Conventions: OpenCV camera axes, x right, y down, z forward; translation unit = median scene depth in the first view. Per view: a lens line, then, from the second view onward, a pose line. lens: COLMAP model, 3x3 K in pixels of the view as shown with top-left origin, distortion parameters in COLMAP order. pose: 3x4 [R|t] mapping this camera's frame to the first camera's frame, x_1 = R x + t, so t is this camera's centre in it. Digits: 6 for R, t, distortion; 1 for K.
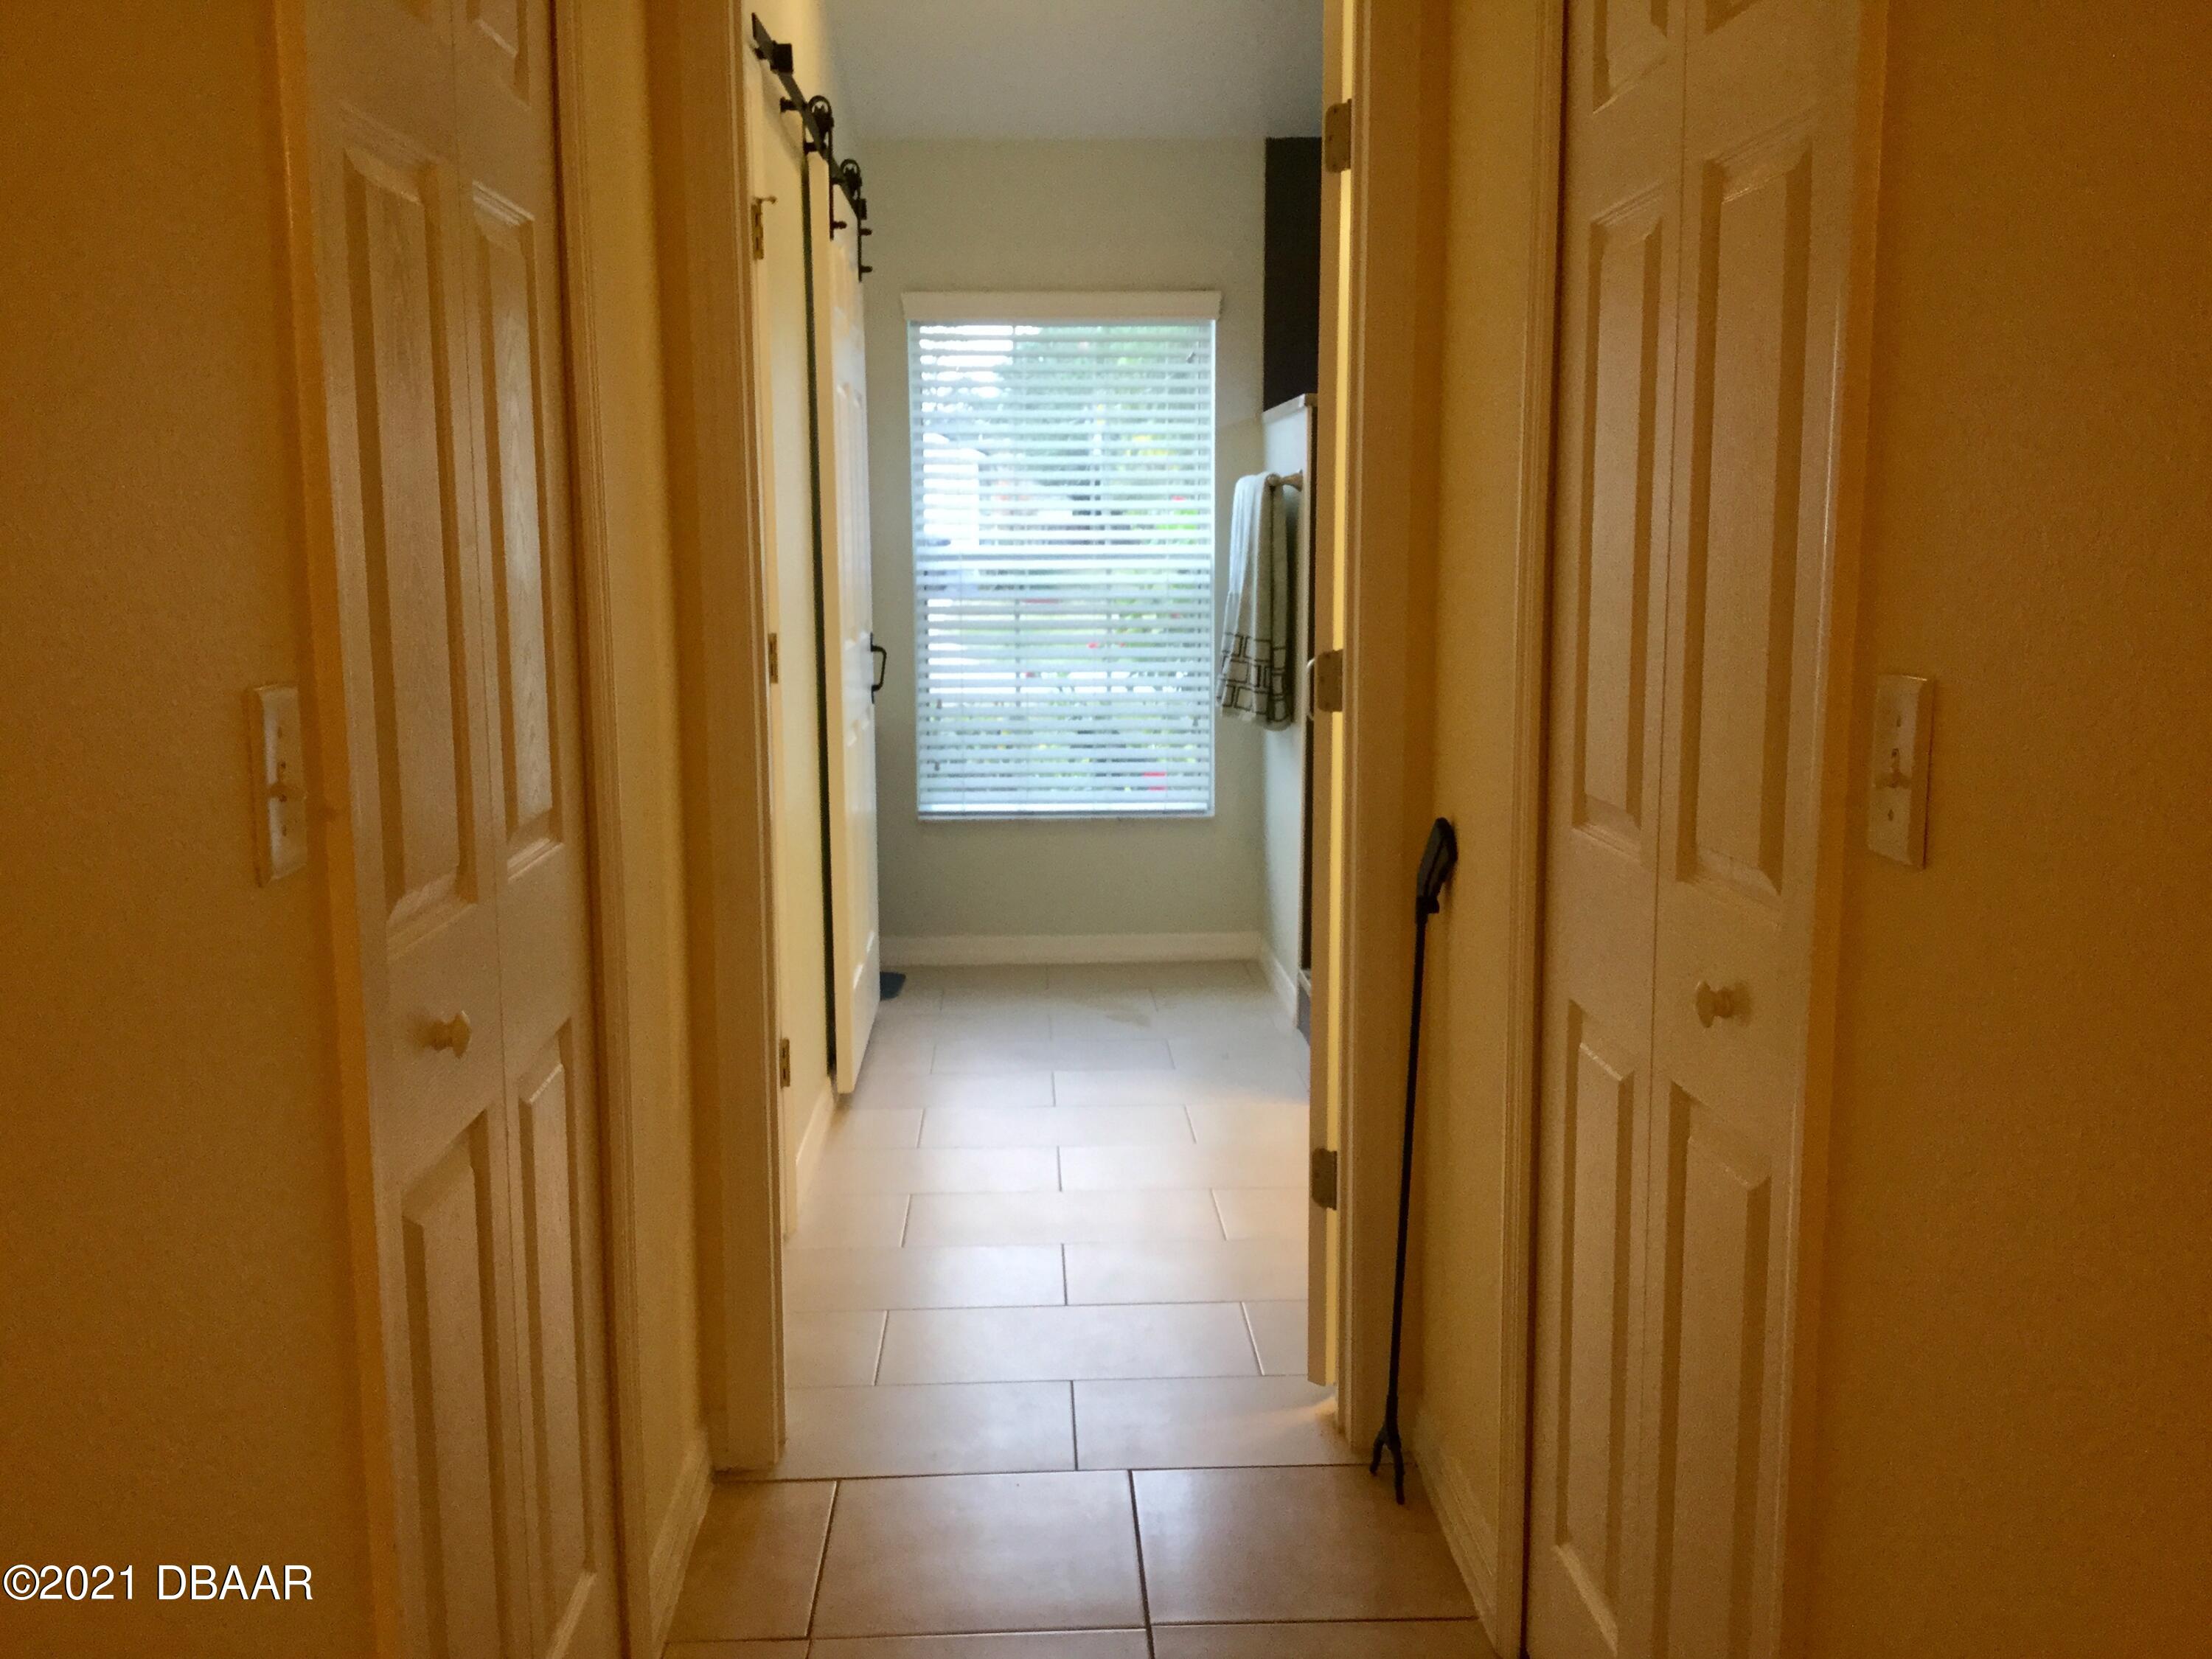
lens RADIAL K [[1979.7, 0, 1106.8], [0, 1979.7, 829.1], [0, 0, 1]] dist [0.054769, -0.111457]
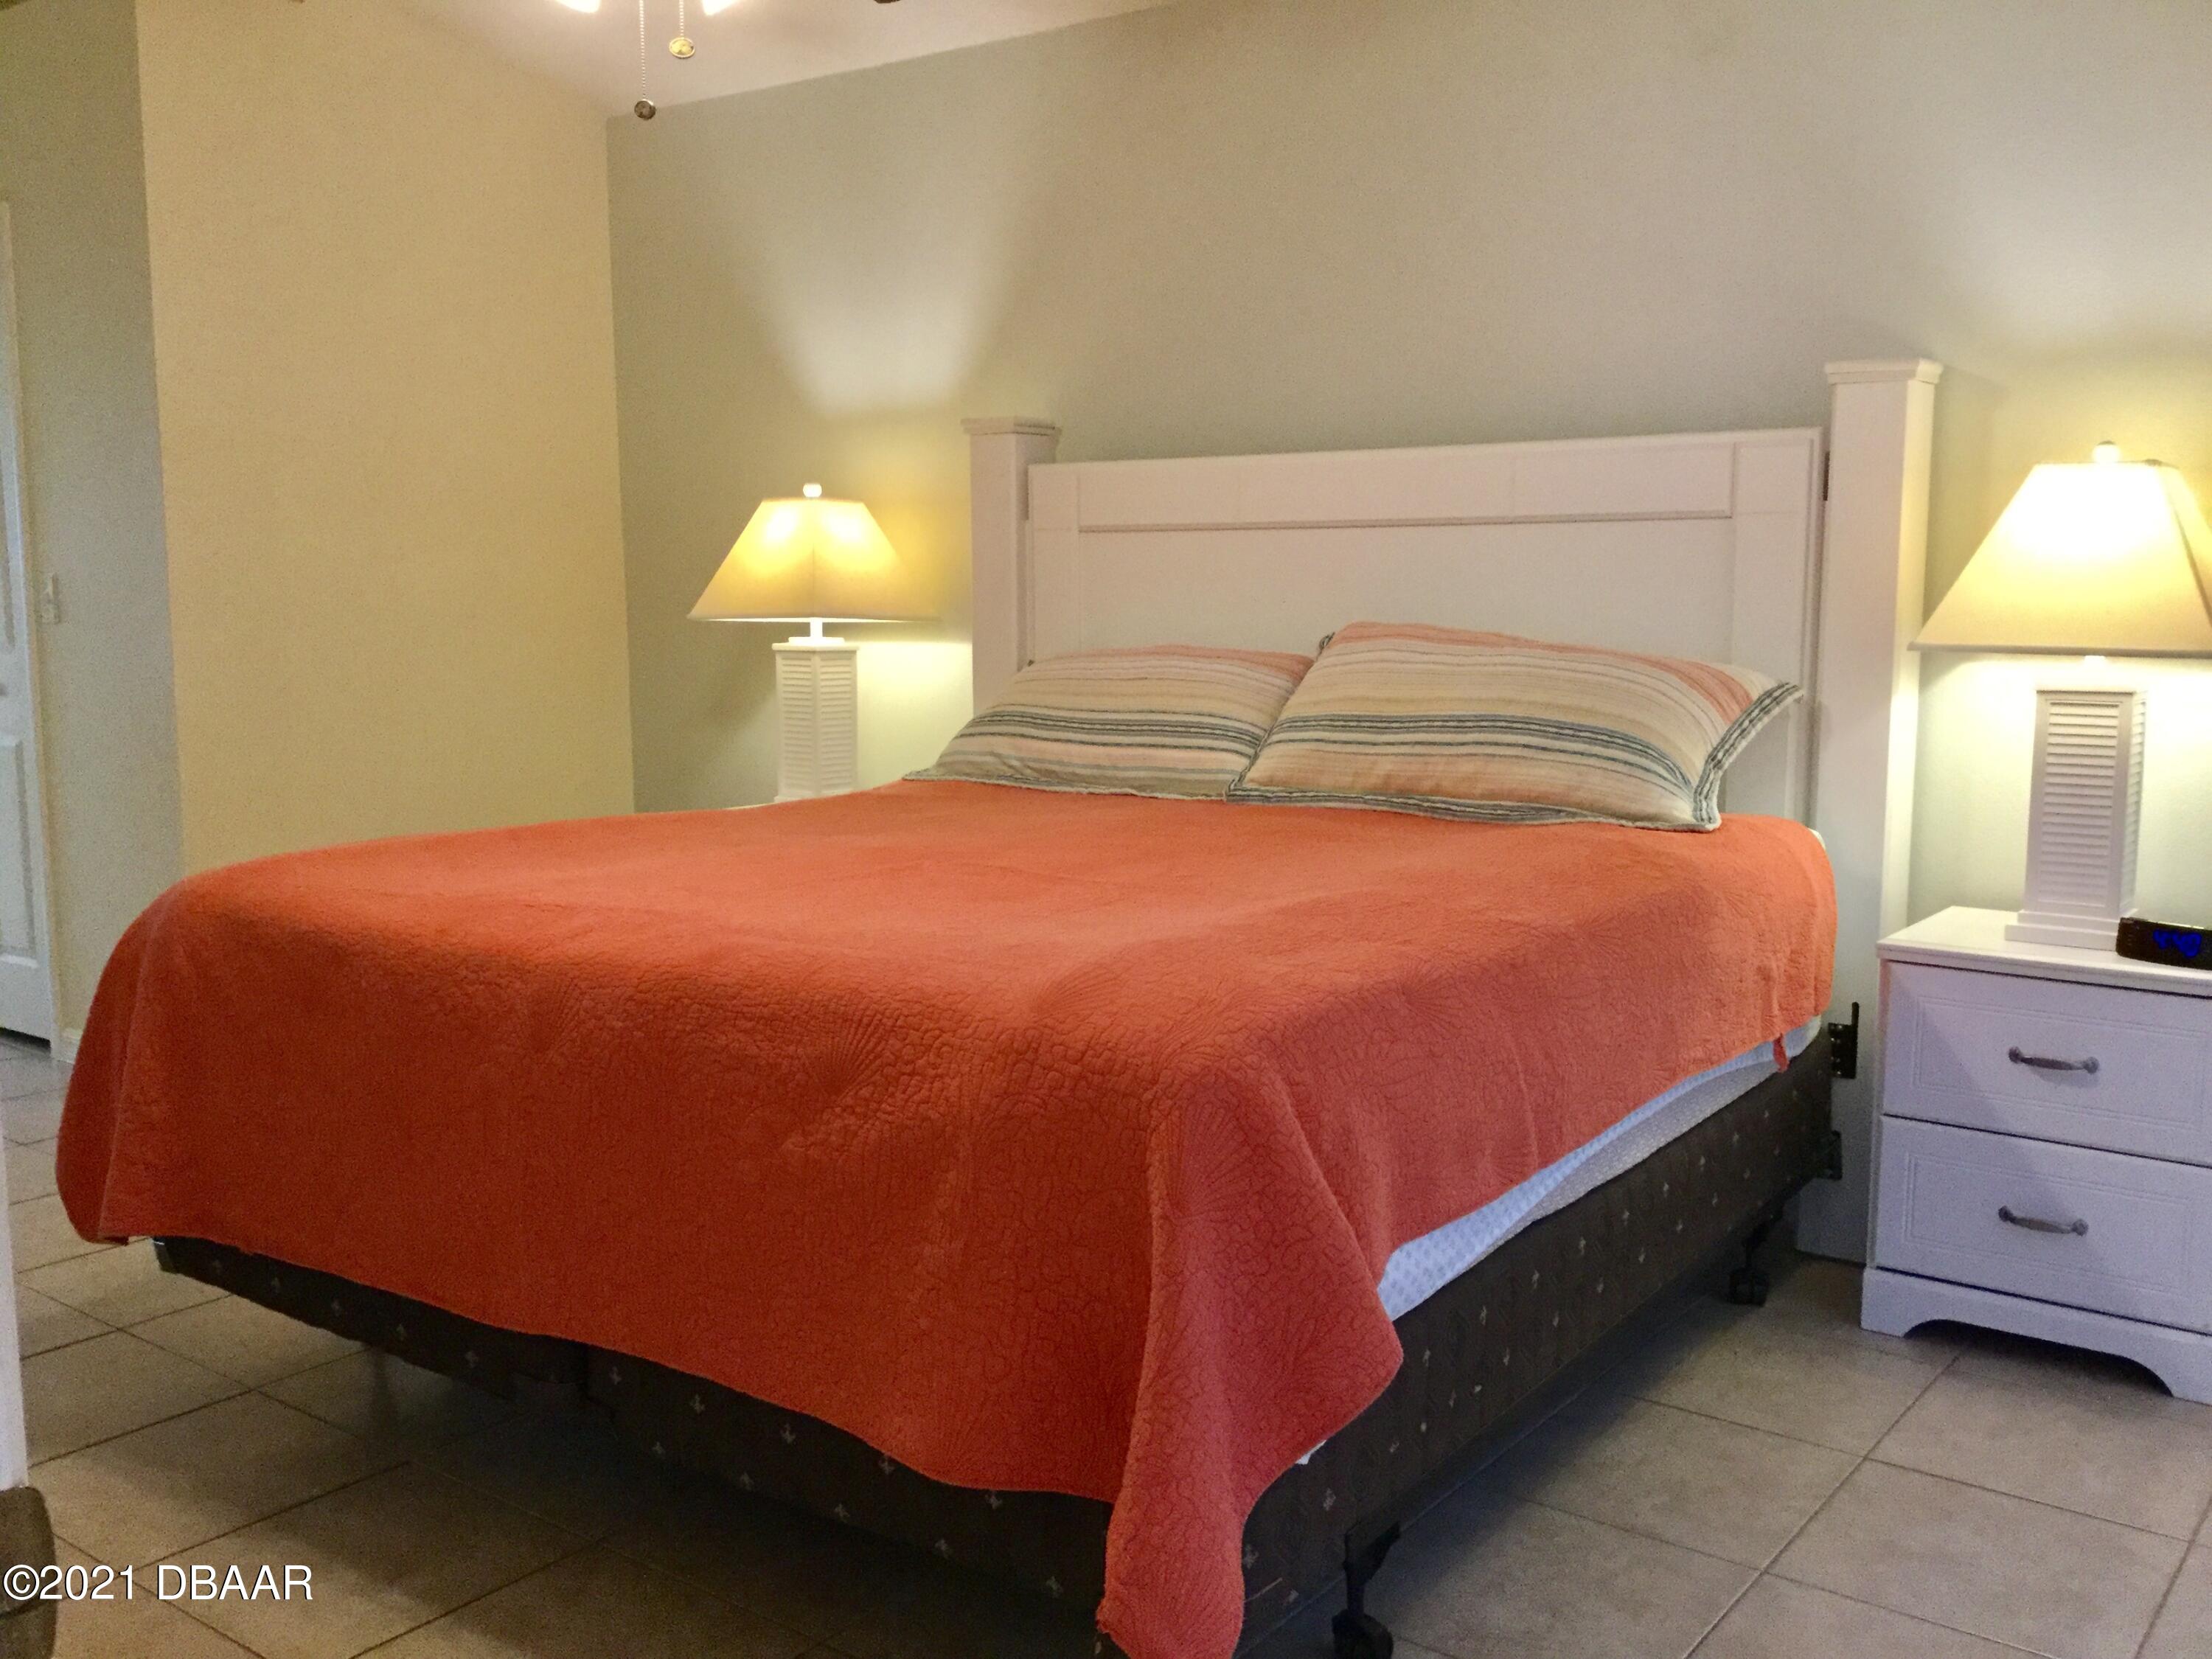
lens RADIAL K [[1979.7, 0, 1106.6], [0, 1979.7, 829.6], [0, 0, 1]] dist [0.054769, -0.111457]
pose [[0.646601, -0.099524, 0.756308, -1.256596], [0.114106, 0.992917, 0.033106, 0.523887], [-0.754246, 0.064893, 0.653378, -3.075356]]
